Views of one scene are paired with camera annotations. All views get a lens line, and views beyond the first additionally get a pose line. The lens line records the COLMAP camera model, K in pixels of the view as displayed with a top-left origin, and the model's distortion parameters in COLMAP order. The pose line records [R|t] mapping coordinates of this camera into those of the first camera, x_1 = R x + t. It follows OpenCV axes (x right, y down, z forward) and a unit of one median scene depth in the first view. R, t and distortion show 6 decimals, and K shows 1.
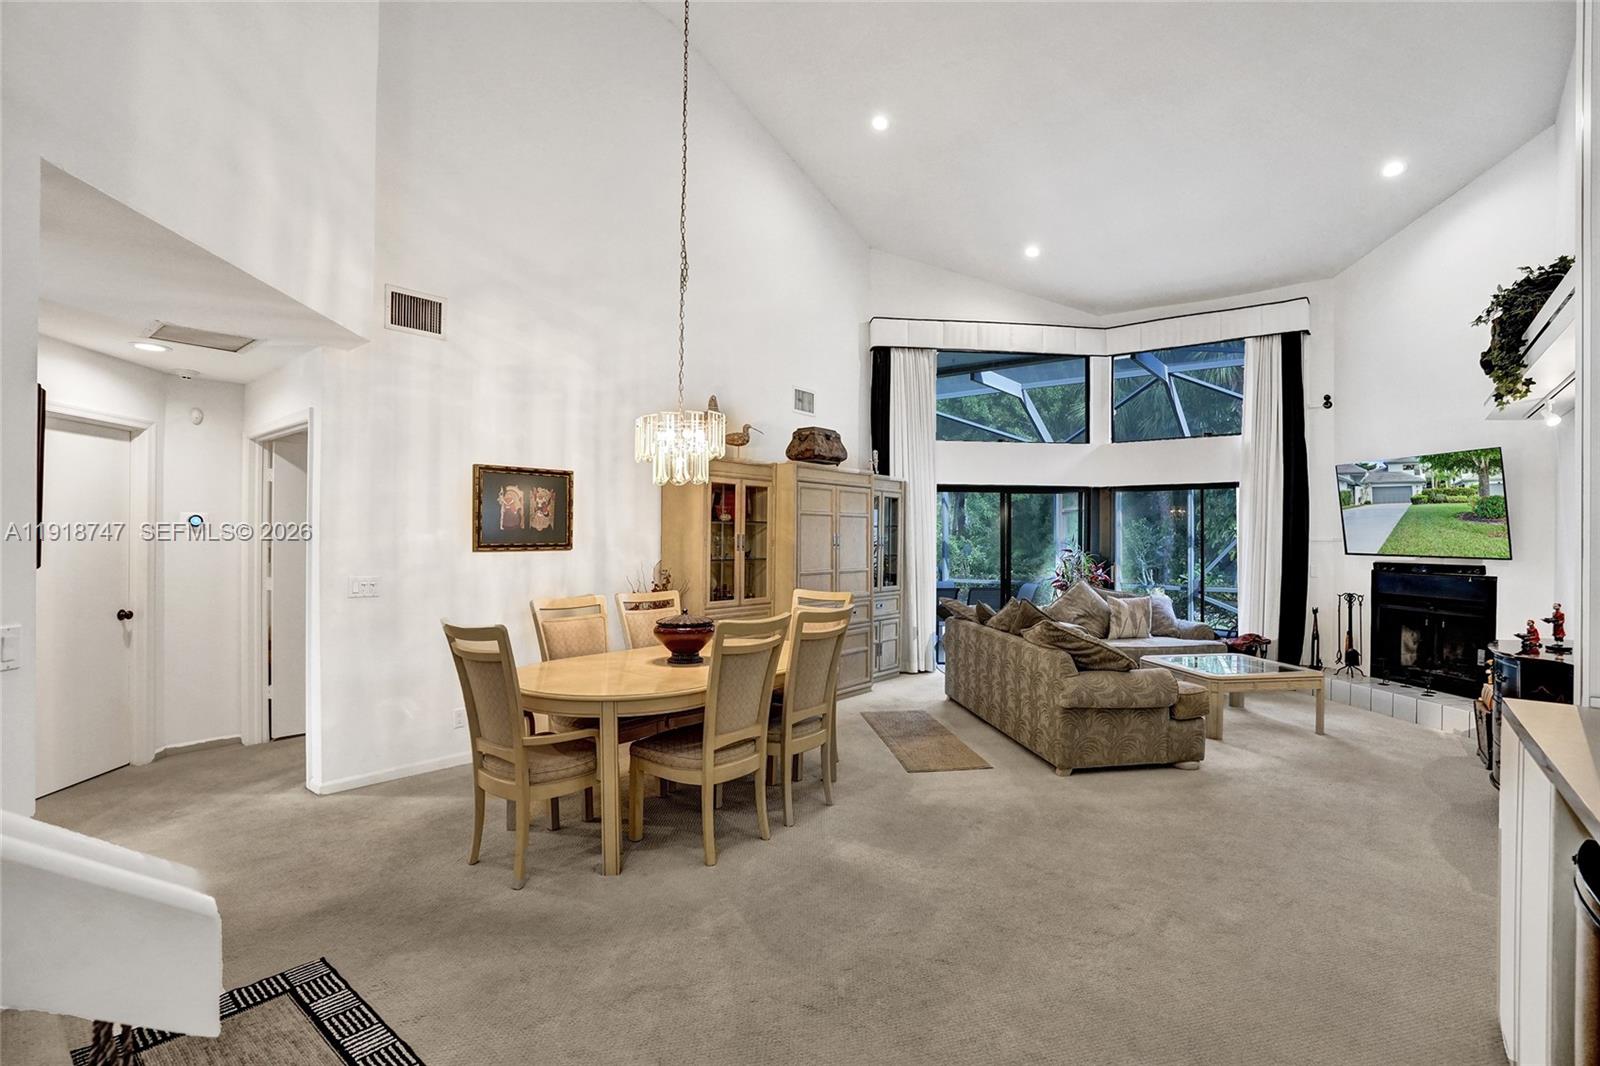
lens RADIAL K [[760.8, 0, 809.5], [0, 760.8, 524.5], [0, 0, 1]] dist [-0.058485, 0.020181]
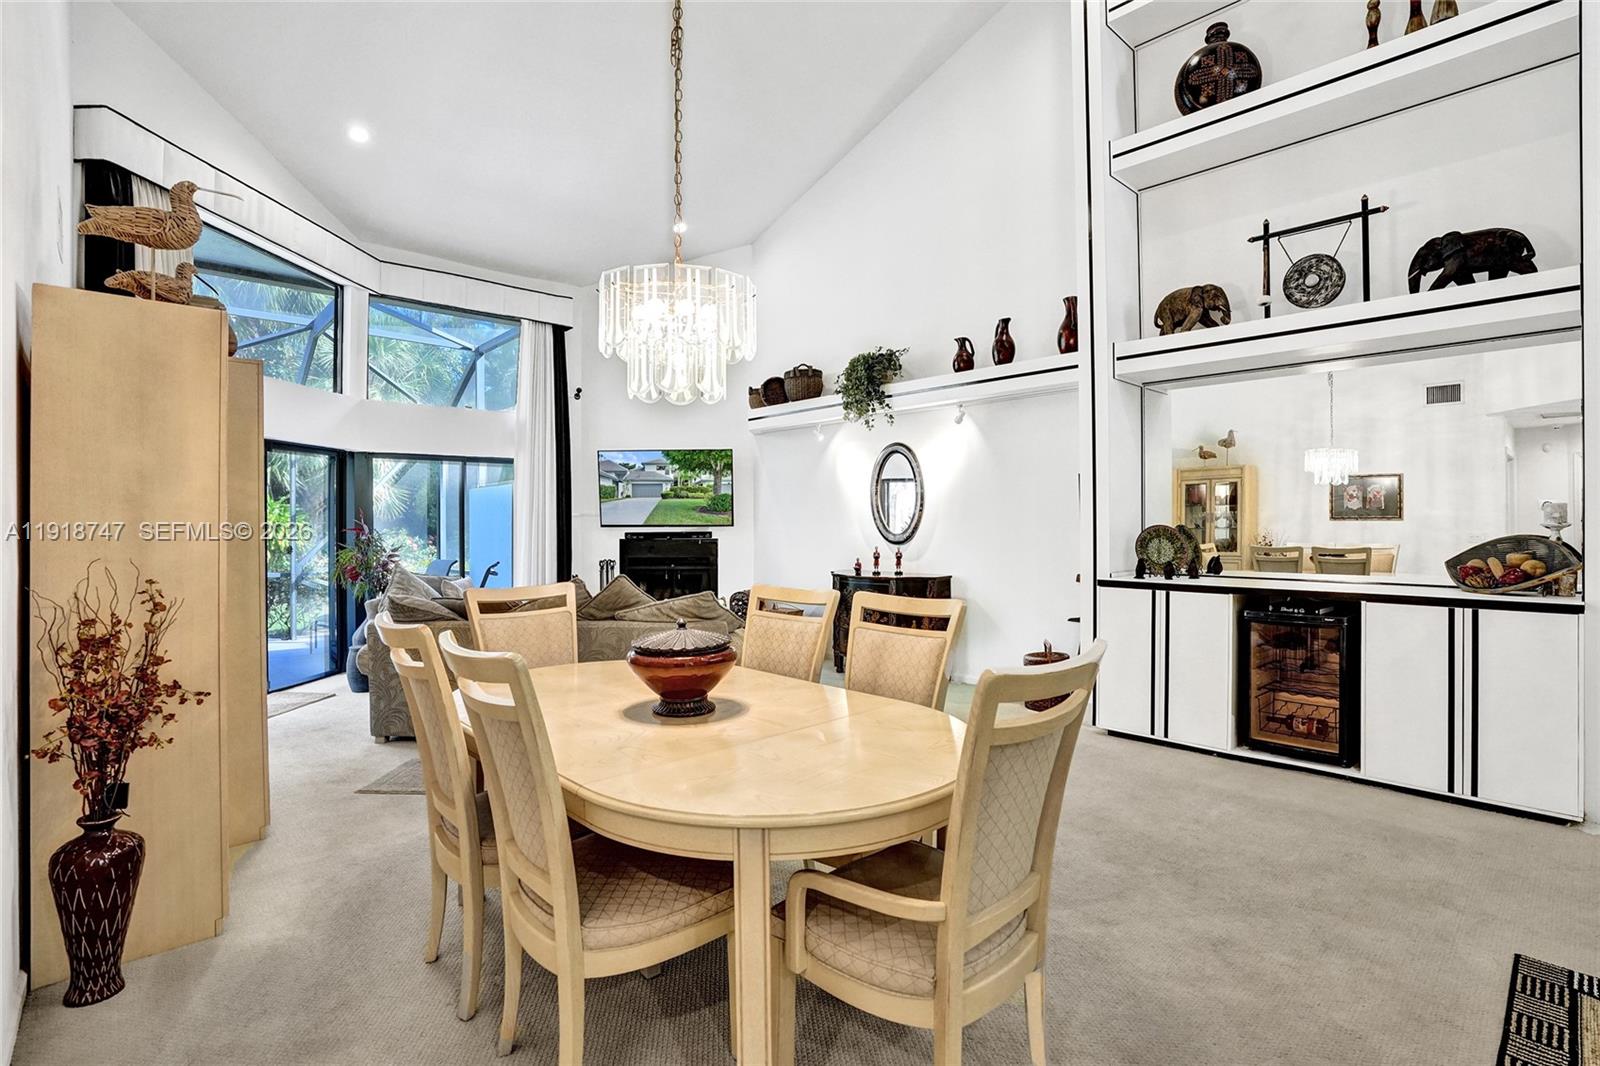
lens RADIAL K [[760.8, 0, 803.6], [0, 760.8, 523.9], [0, 0, 1]] dist [-0.058485, 0.020181]
pose [[0.158496, -0.004950, 0.987347, -0.517543], [-0.011130, 0.999915, 0.006799, 0.029541], [-0.987297, -0.012067, 0.158428, 0.615668]]
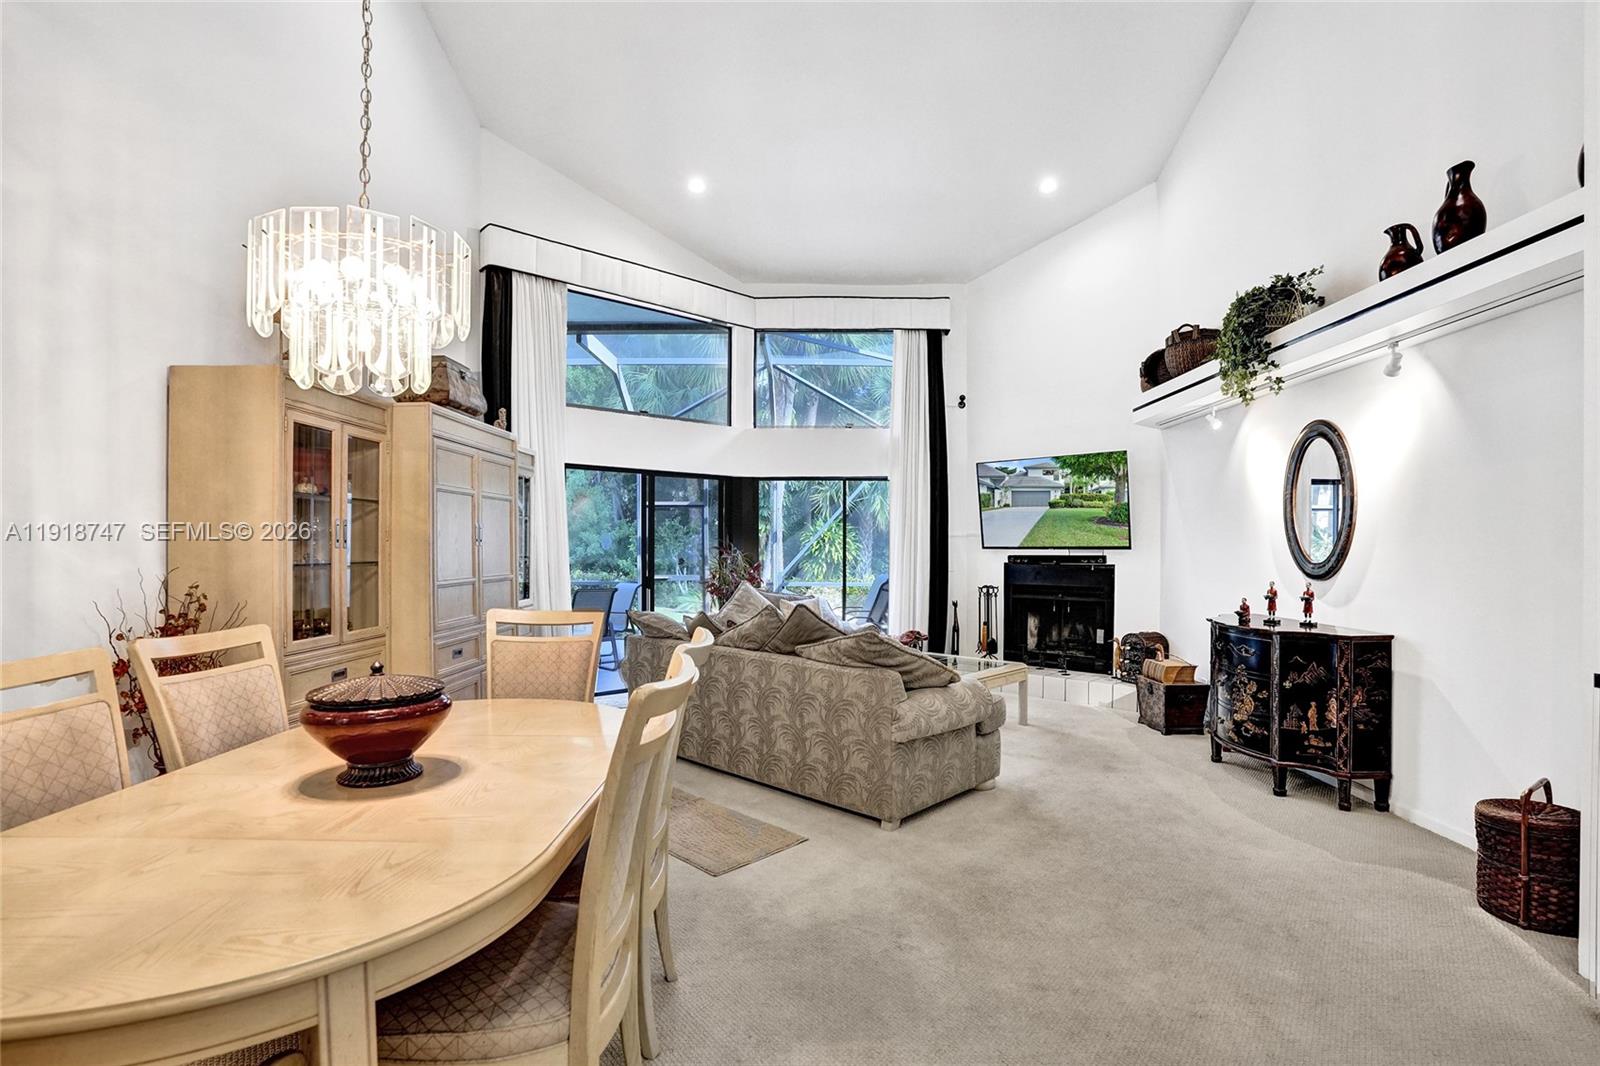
lens RADIAL K [[760.8, 0, 800.2], [0, 760.8, 560.1], [0, 0, 1]] dist [-0.058485, 0.020181]
pose [[0.796002, -0.019798, 0.604970, -0.168640], [-0.004605, 0.999238, 0.038759, 0.021709], [-0.605277, -0.033638, 0.795304, 0.371908]]
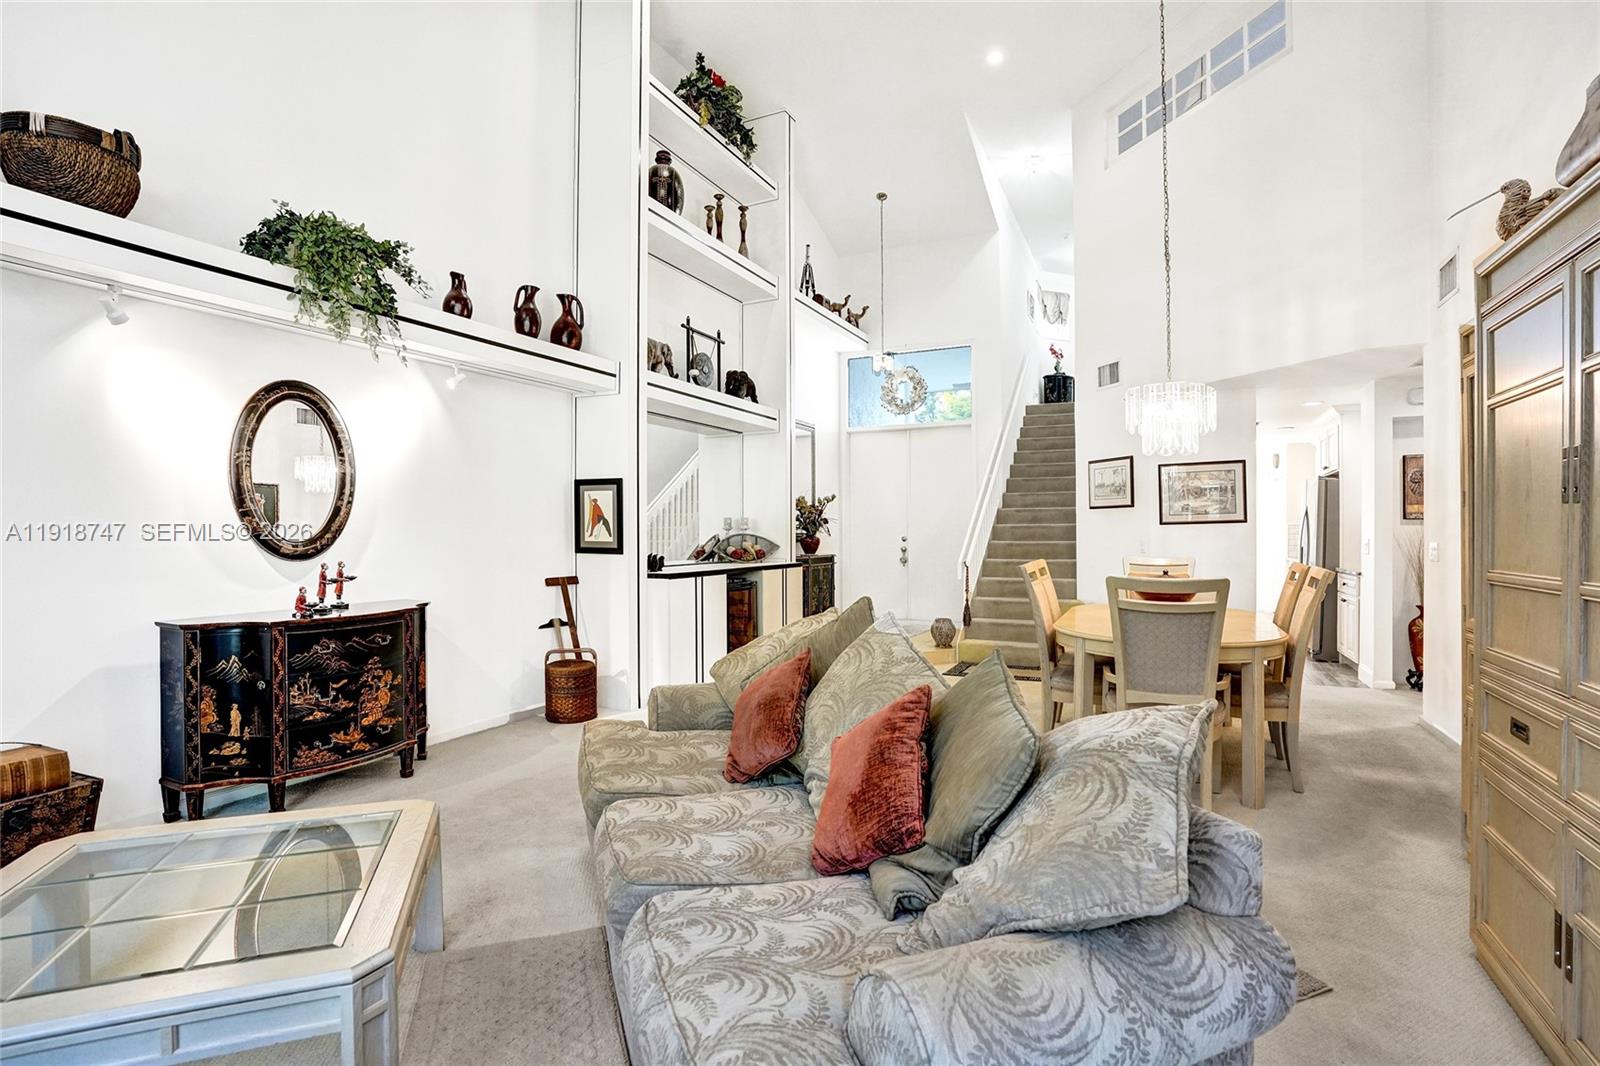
lens RADIAL K [[760.8, 0, 814.5], [0, 760.8, 532.4], [0, 0, 1]] dist [-0.058485, 0.020181]
pose [[-0.974447, -0.003336, -0.224595, 0.413886], [-0.001198, 0.999953, -0.009655, 0.049731], [0.224616, -0.009139, -0.974404, 1.436895]]
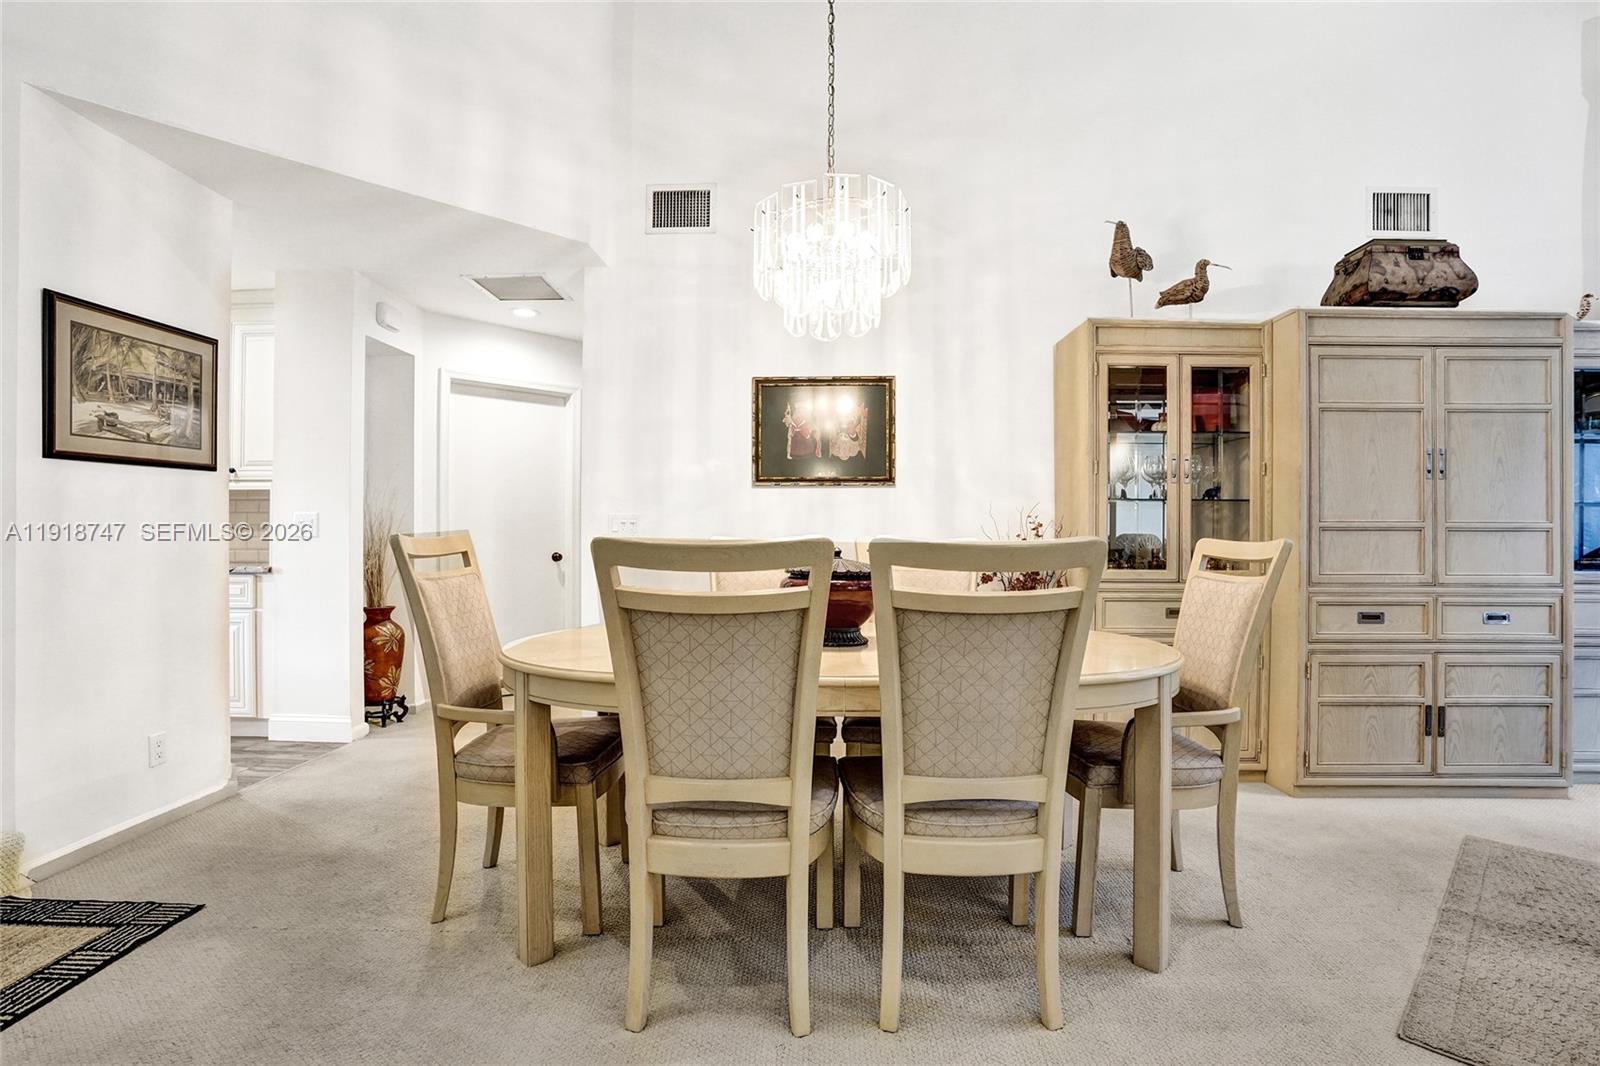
lens RADIAL K [[760.8, 0, 797.9], [0, 760.8, 536.7], [0, 0, 1]] dist [-0.058485, 0.020181]
pose [[0.595616, -0.004109, -0.803259, 0.199400], [0.010266, 0.999944, 0.002498, 0.075211], [0.803204, -0.009734, 0.595625, 0.478810]]
